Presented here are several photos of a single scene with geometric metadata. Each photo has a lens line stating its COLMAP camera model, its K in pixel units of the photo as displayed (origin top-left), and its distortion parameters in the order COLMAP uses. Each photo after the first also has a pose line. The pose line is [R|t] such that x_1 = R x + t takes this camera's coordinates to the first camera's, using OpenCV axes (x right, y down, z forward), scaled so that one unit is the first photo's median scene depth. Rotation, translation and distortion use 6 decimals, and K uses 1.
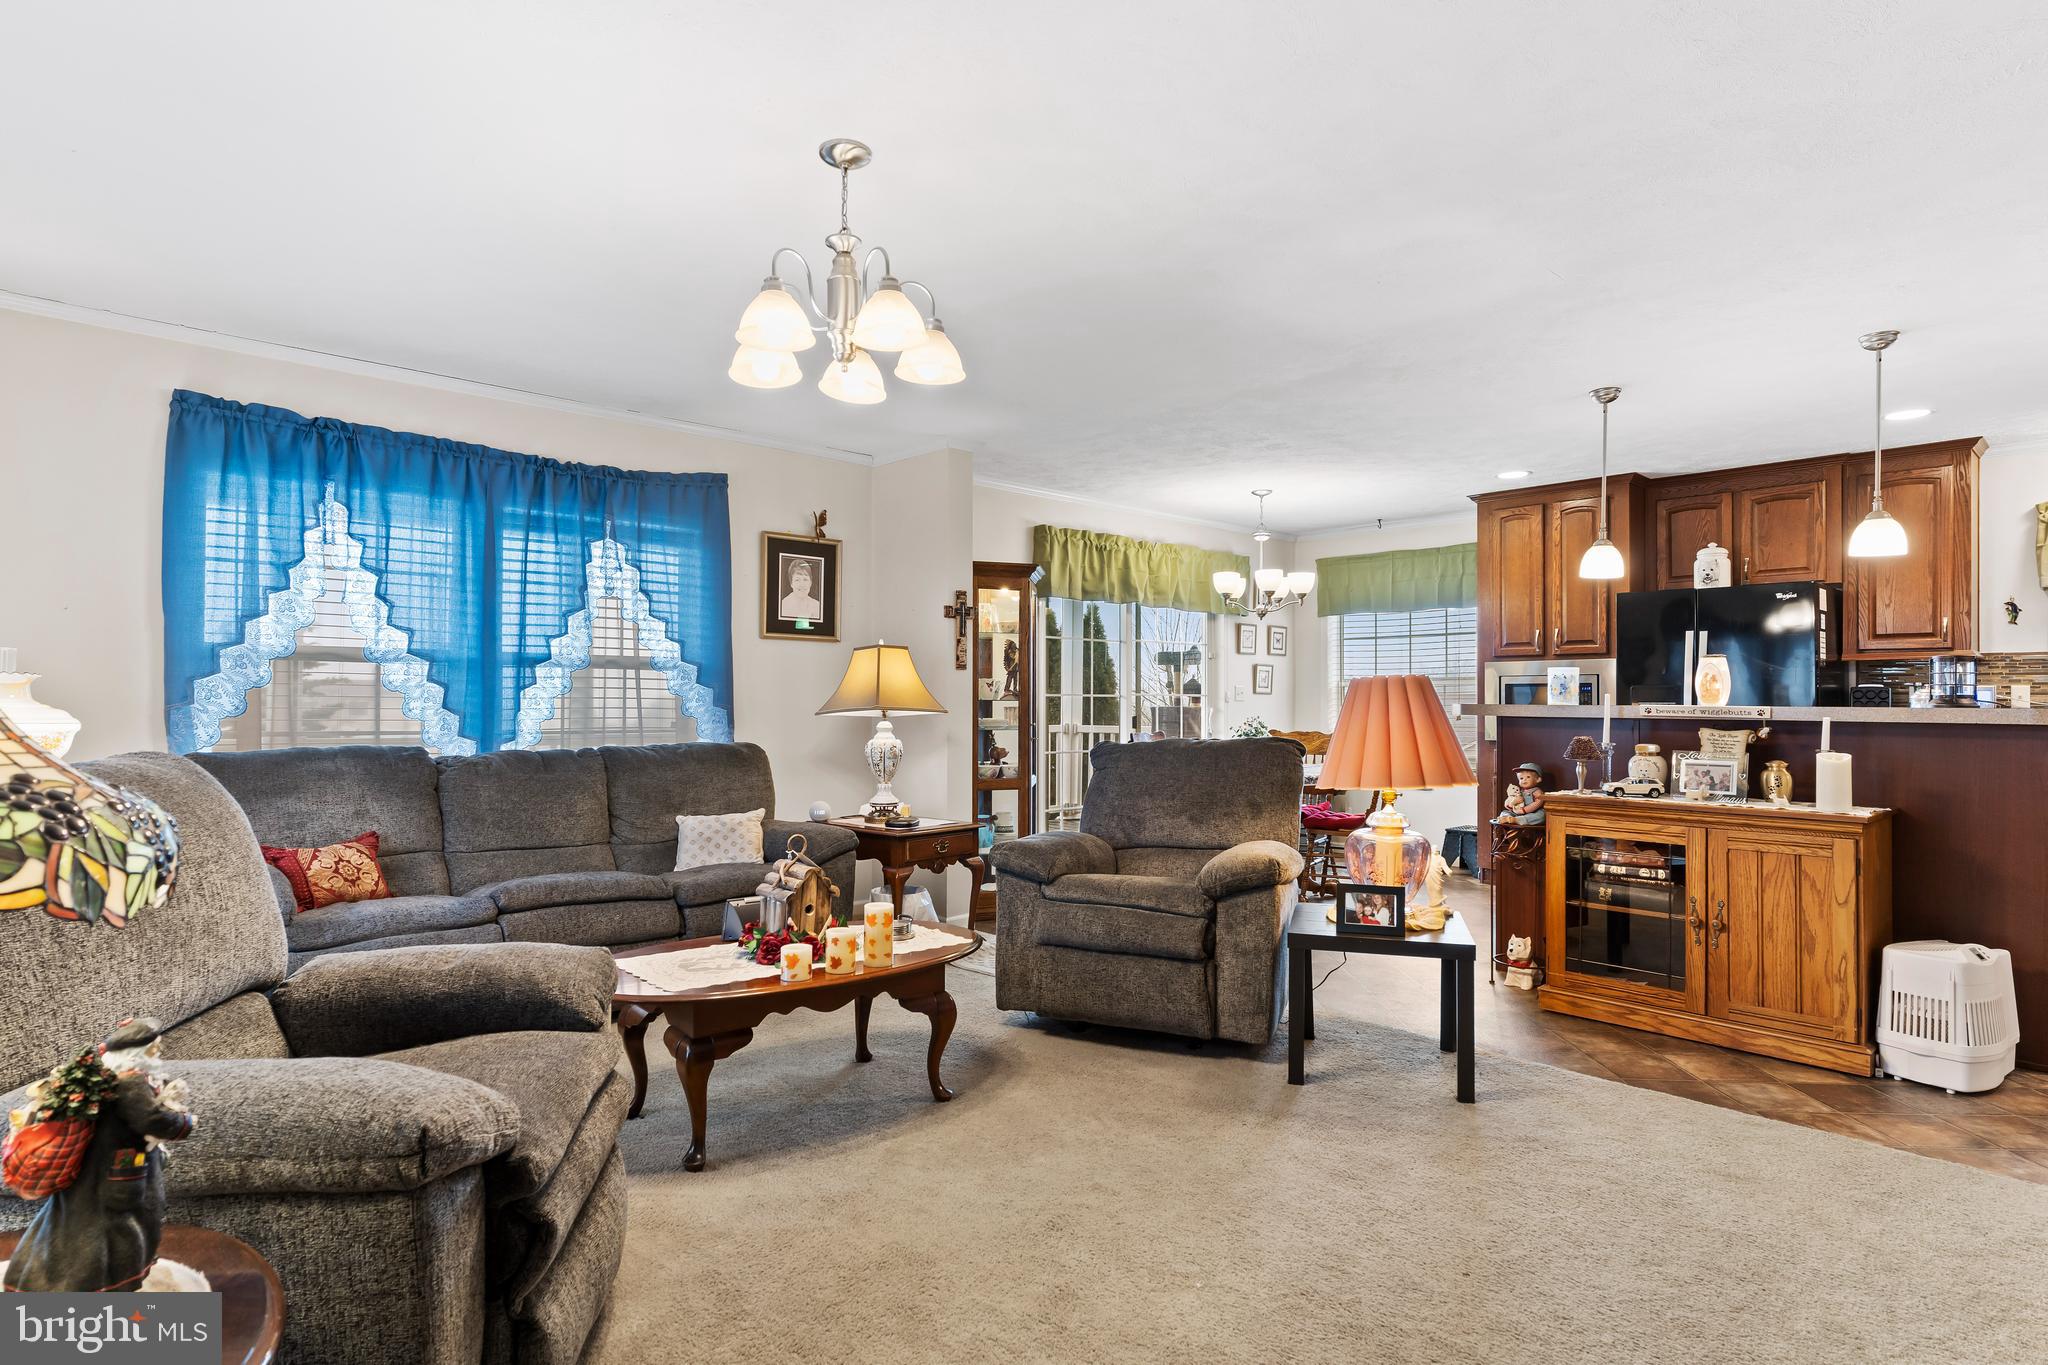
lens RADIAL K [[1093.4, 0, 1024.0], [0, 1093.4, 682.5], [0, 0, 1]] dist [-0.002503, -0.000494]
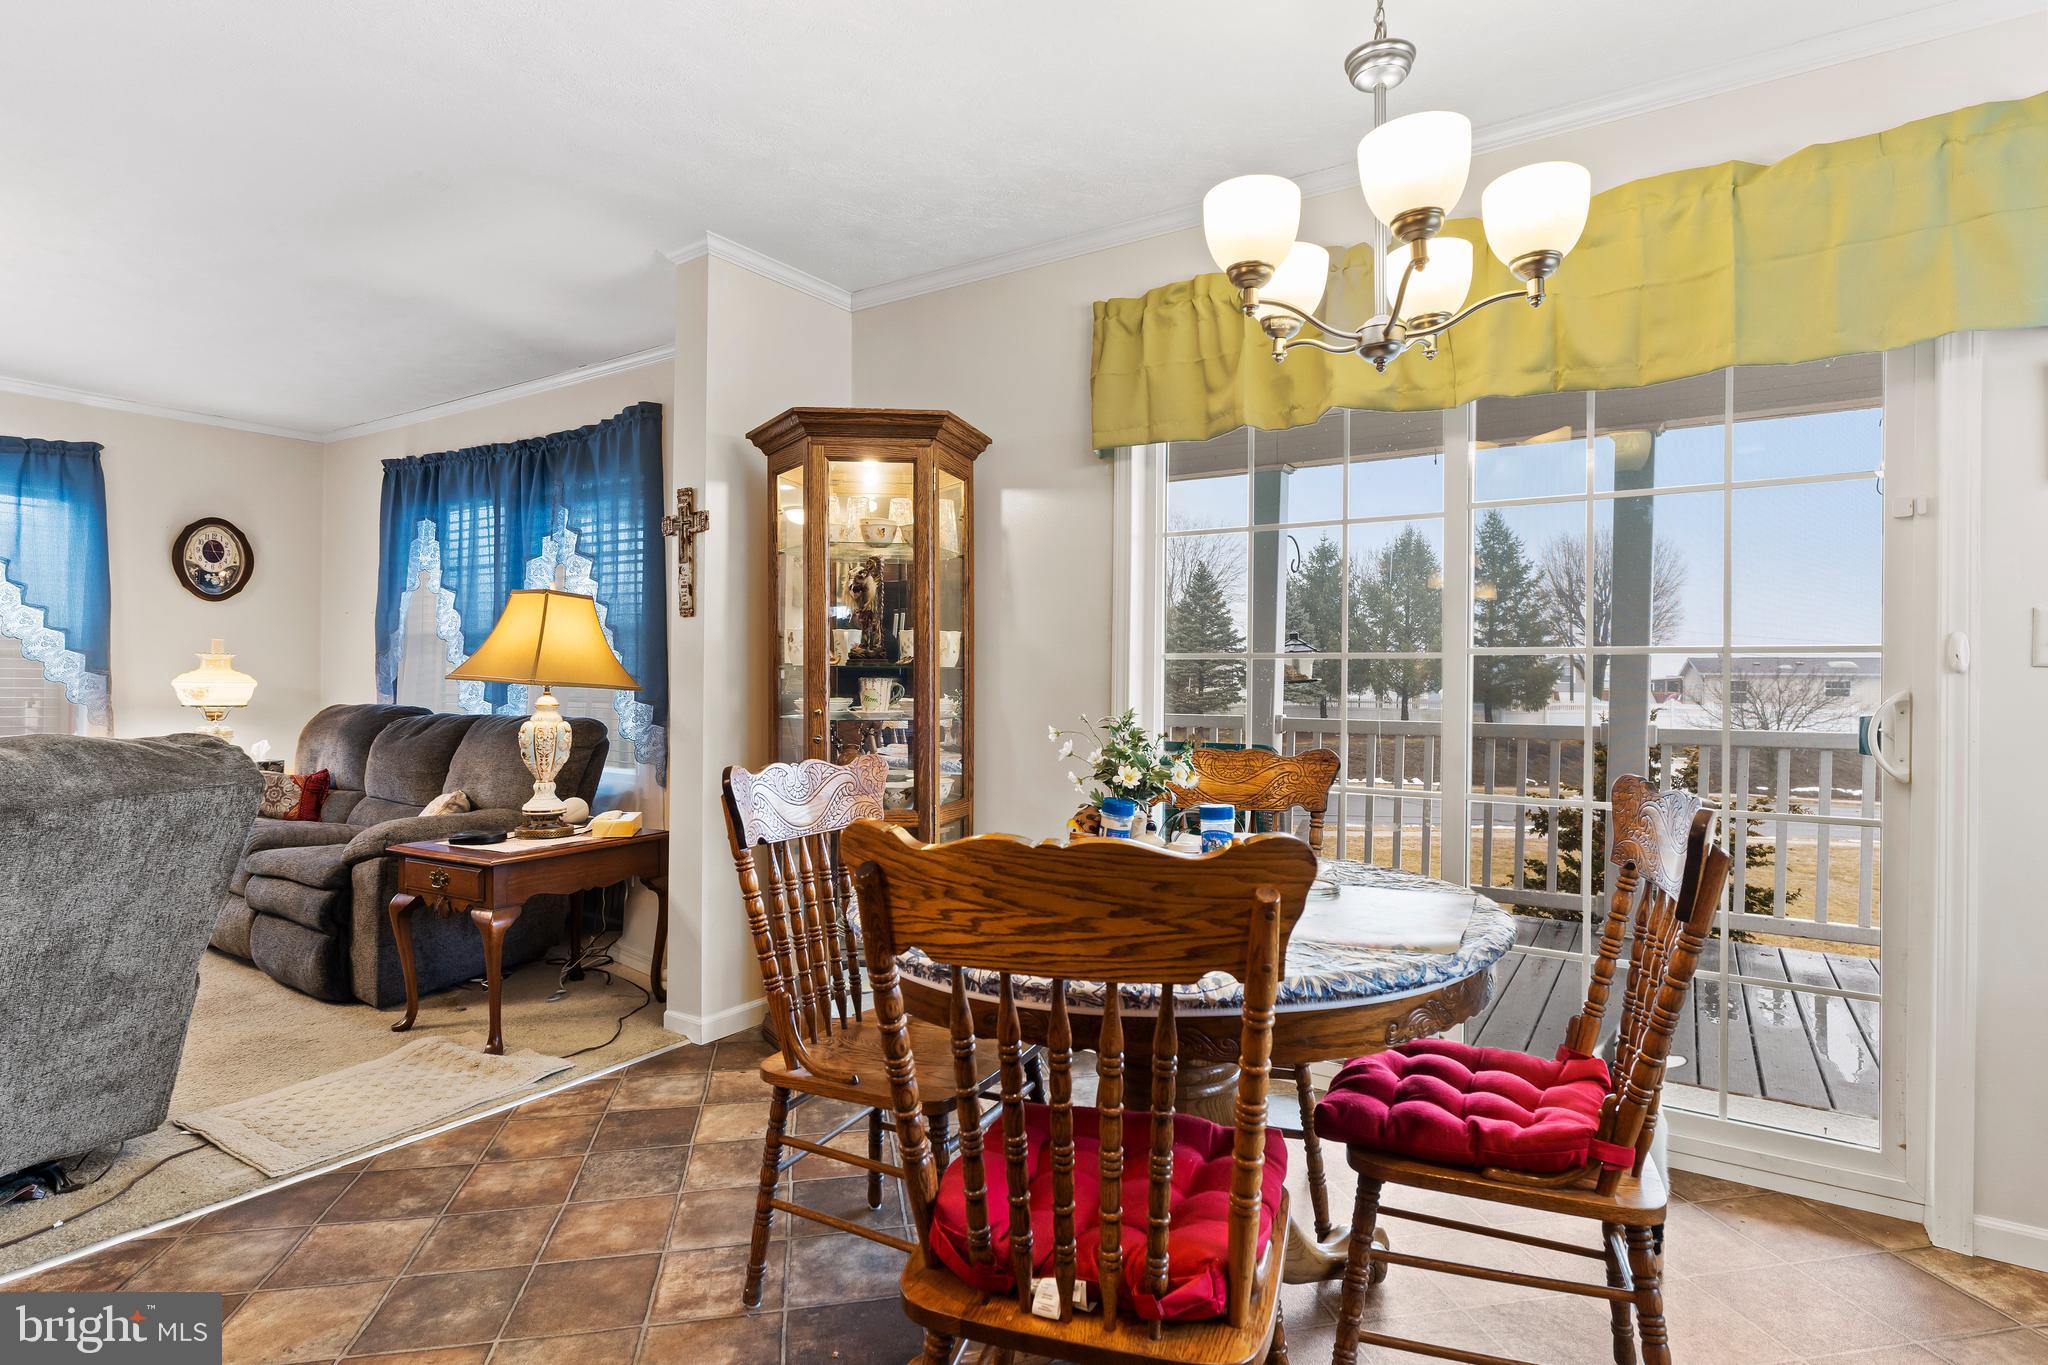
lens RADIAL K [[1032.9, 0, 1024.0], [0, 1032.9, 682.5], [0, 0, 1]] dist [-0.001630, -0.000312]
pose [[0.237808, 0.003396, -0.971306, 0.647081], [0.014882, 0.999864, 0.007140, 0.029260], [0.971198, -0.016152, 0.237725, 1.230161]]
